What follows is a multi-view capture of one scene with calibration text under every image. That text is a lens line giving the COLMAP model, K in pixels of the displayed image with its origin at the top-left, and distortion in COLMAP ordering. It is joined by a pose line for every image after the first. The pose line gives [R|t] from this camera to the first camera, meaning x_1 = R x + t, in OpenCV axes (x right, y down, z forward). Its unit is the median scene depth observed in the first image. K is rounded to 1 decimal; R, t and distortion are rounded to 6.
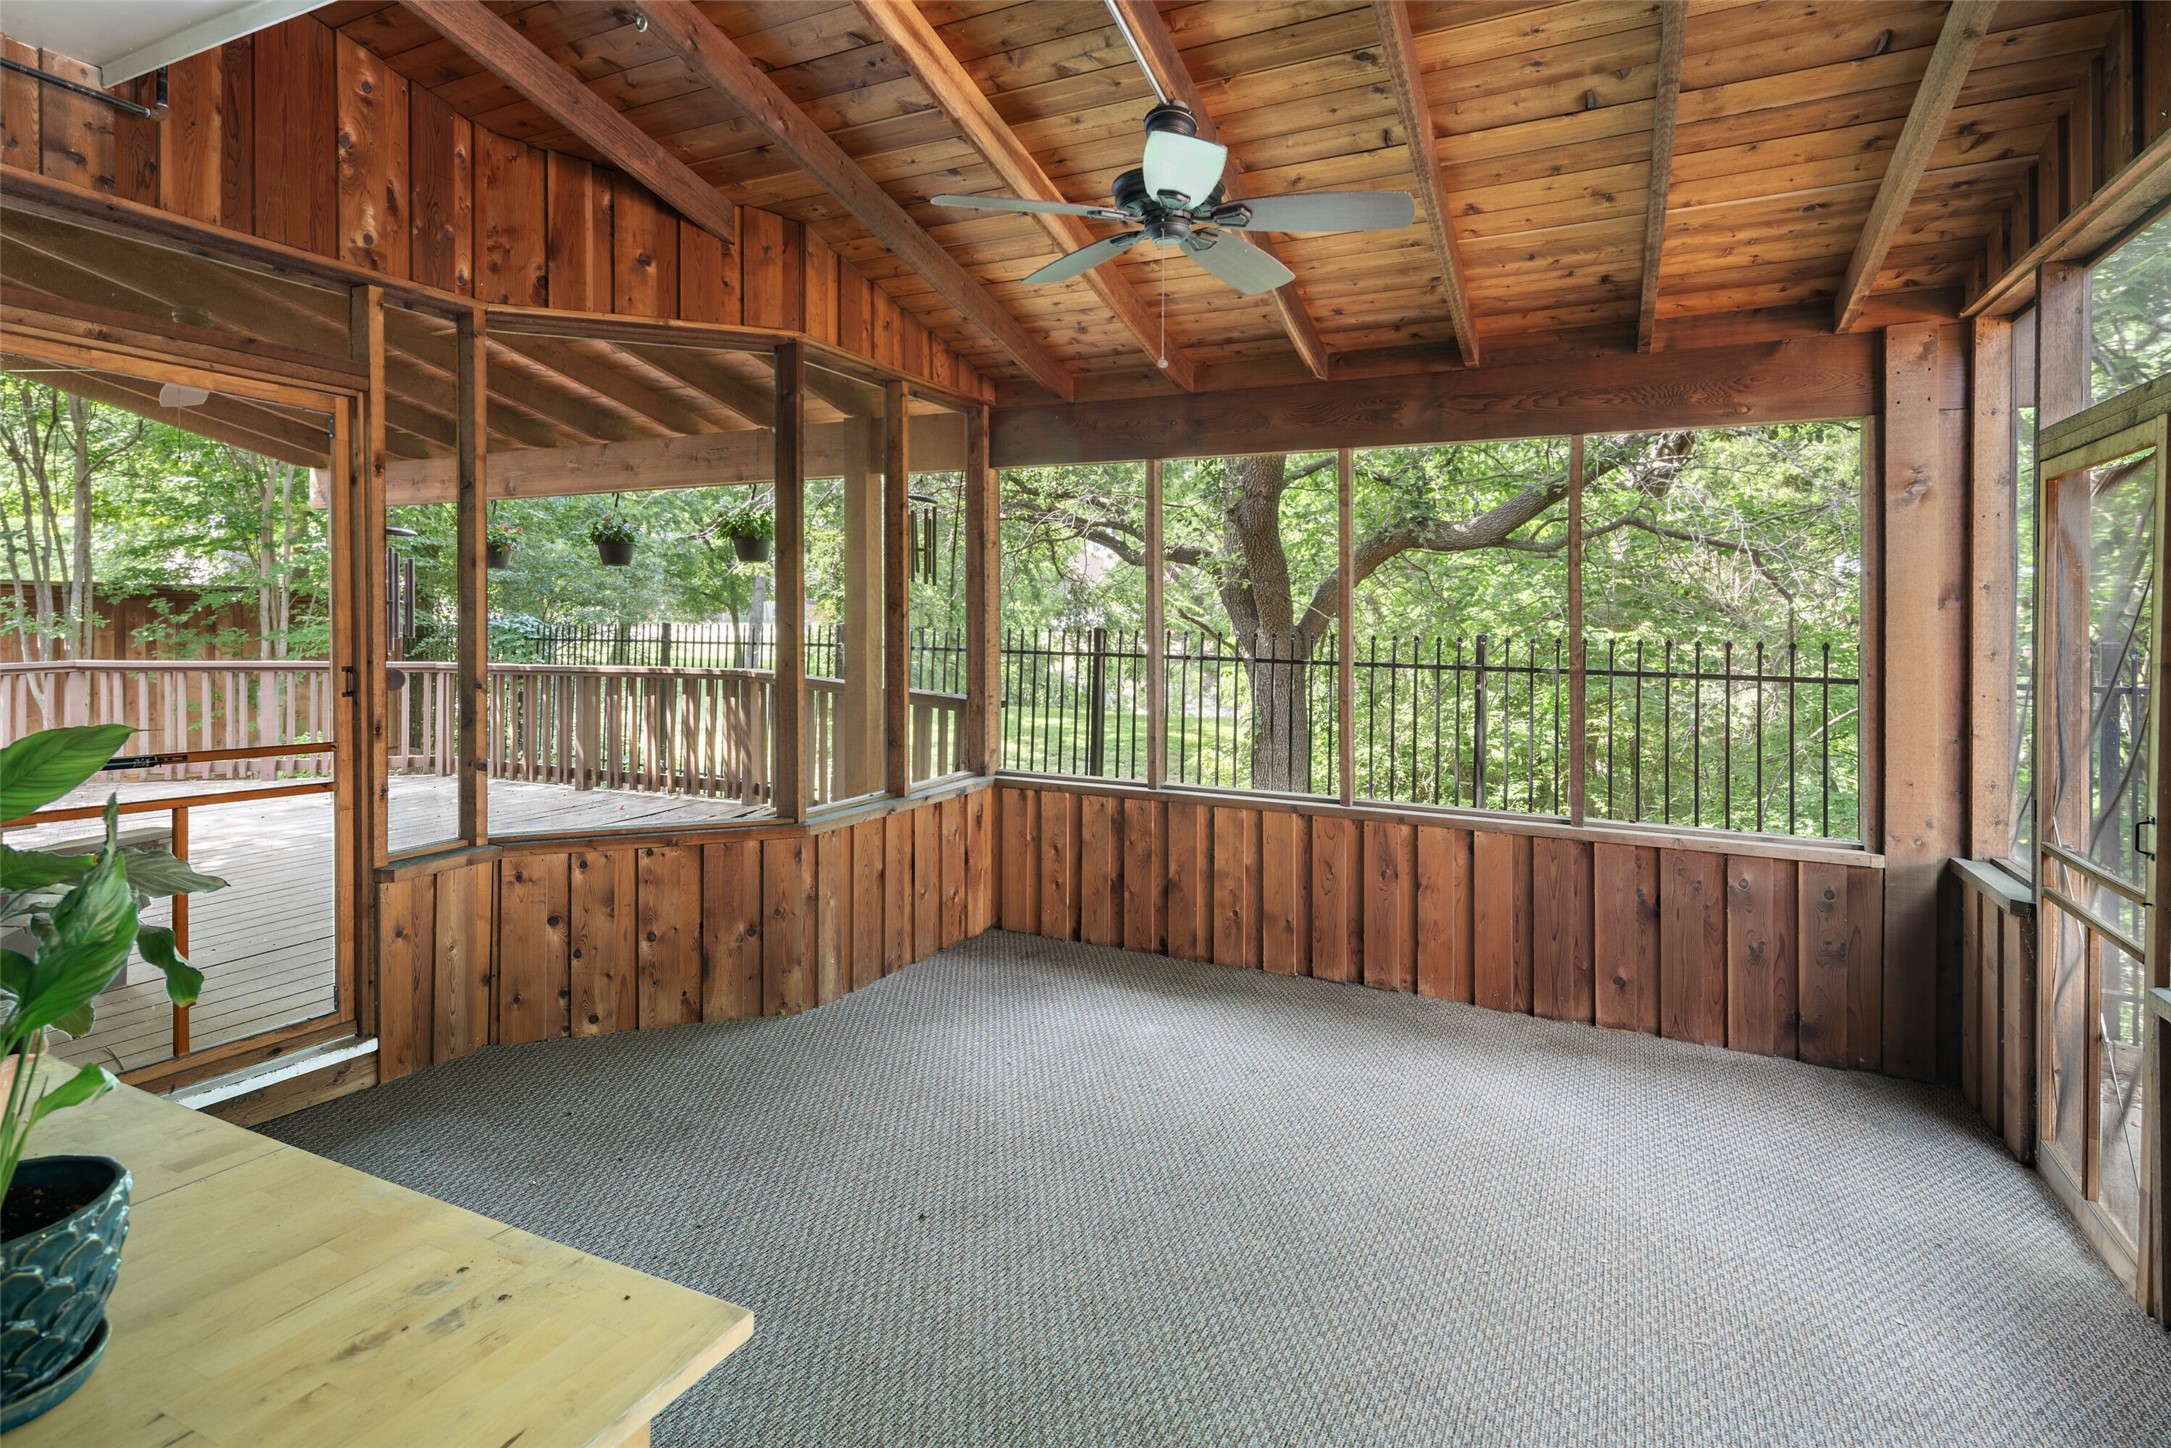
lens RADIAL K [[1062.9, 0, 1075.9], [0, 1062.9, 609.8], [0, 0, 1]] dist [0.021696, -0.006406]
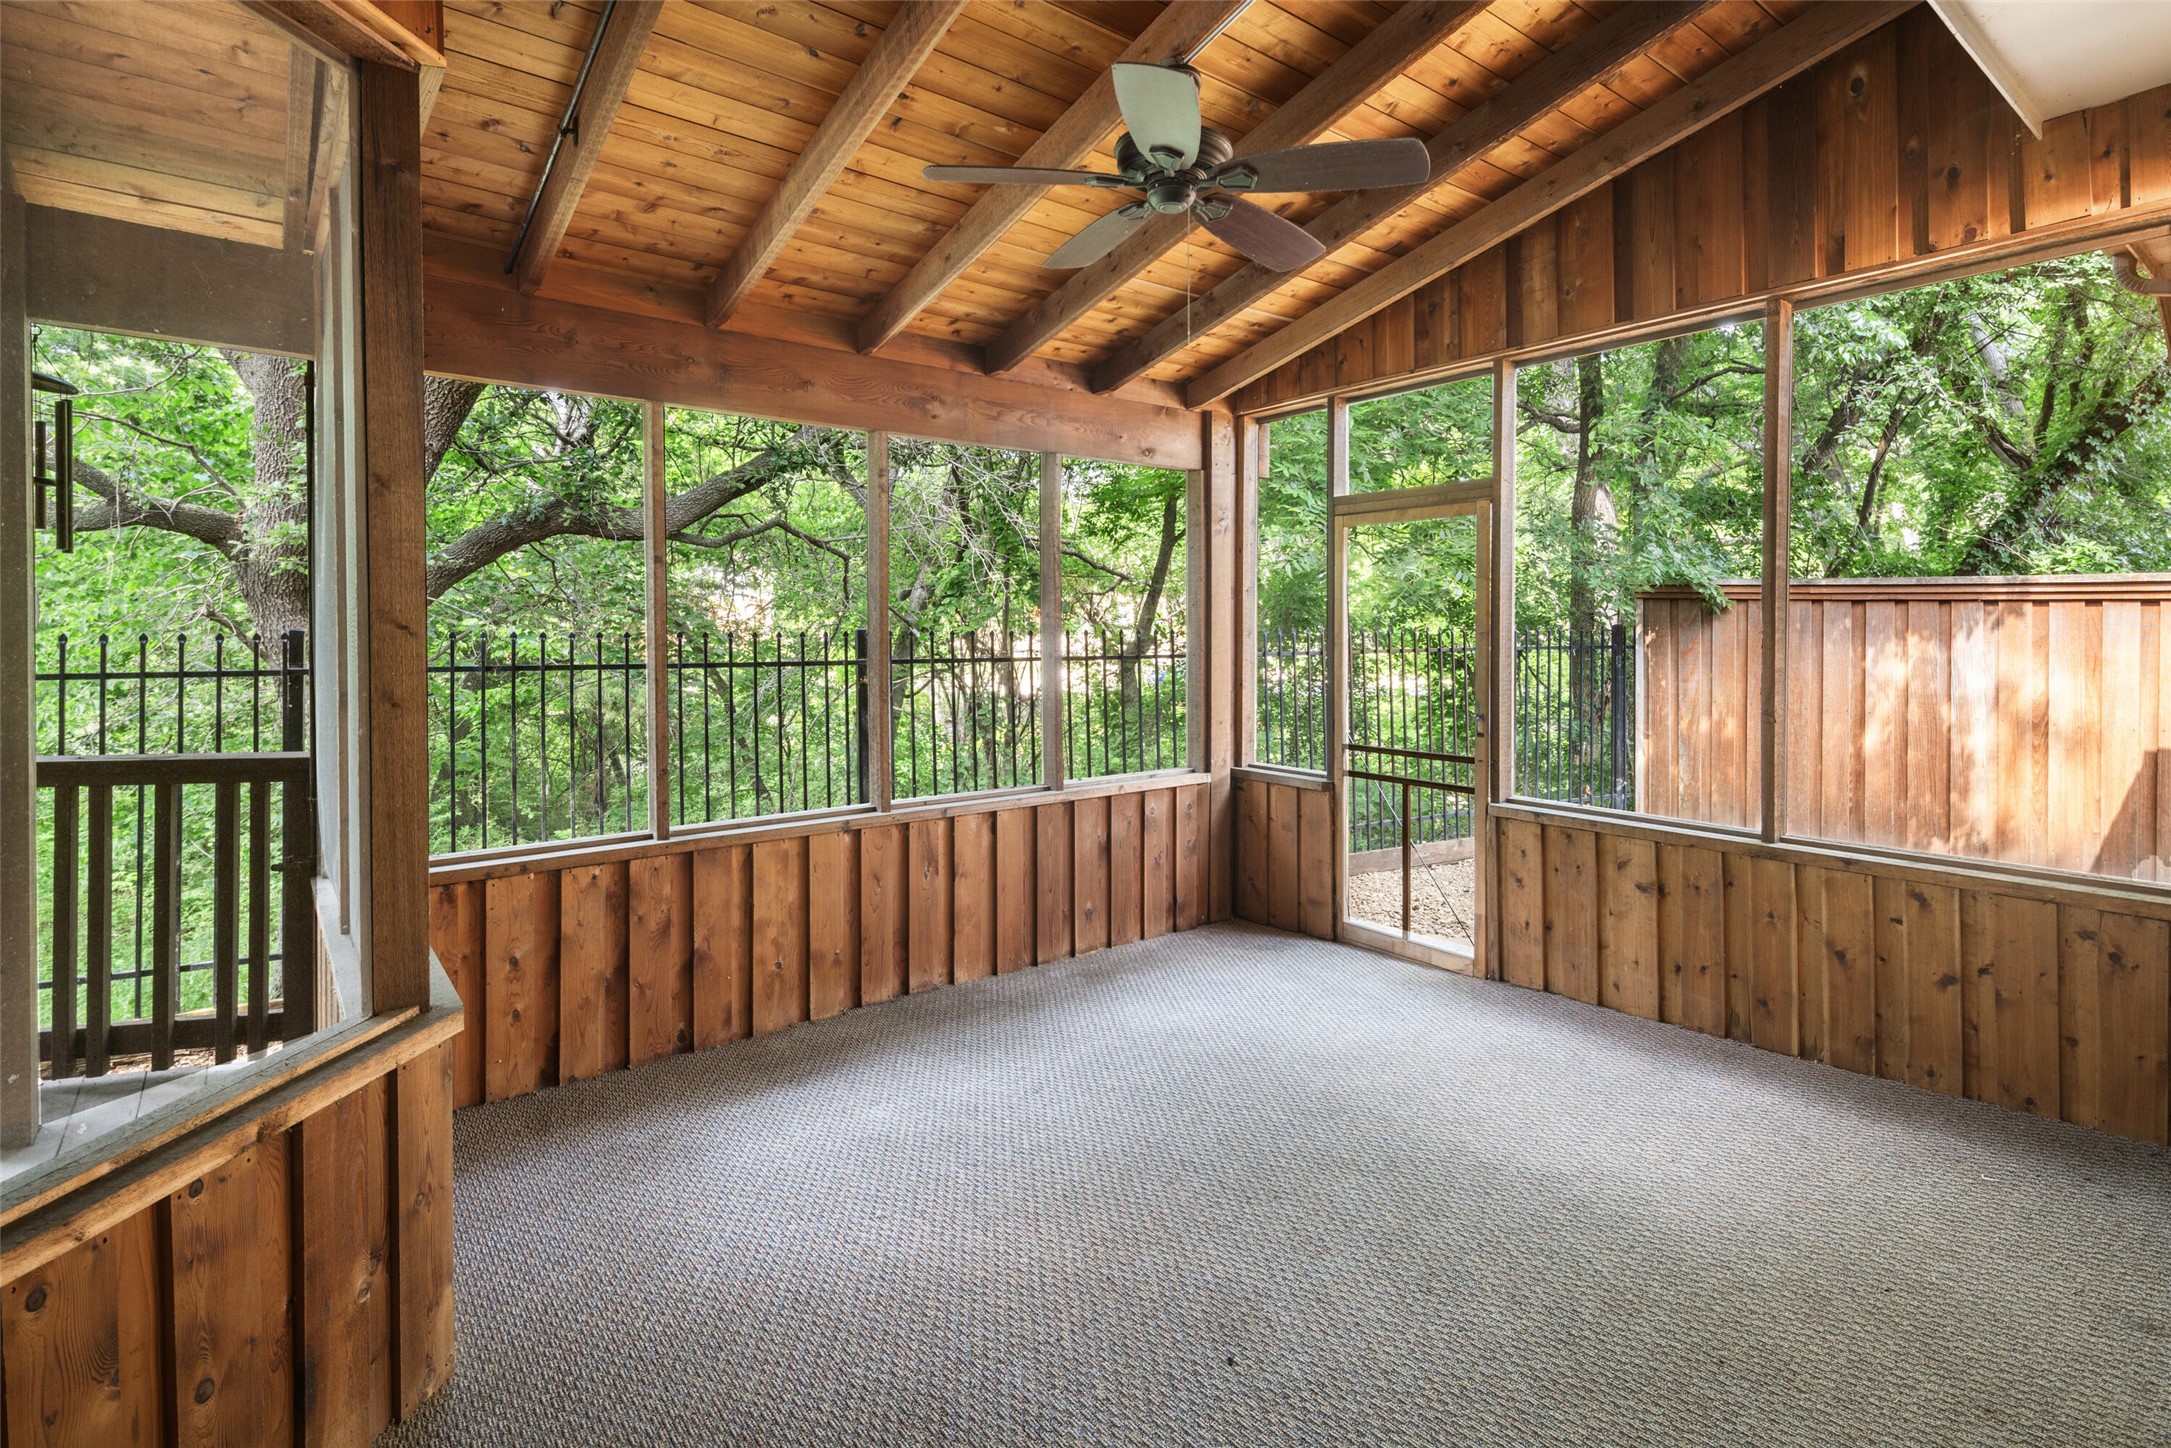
lens RADIAL K [[1062.9, 0, 1112.8], [0, 1062.9, 596.1], [0, 0, 1]] dist [0.021696, -0.006406]
pose [[0.421631, 0.010780, 0.906703, -0.918180], [-0.006863, 0.999939, -0.008697, -0.000672], [-0.906742, -0.002556, 0.421679, 0.738227]]
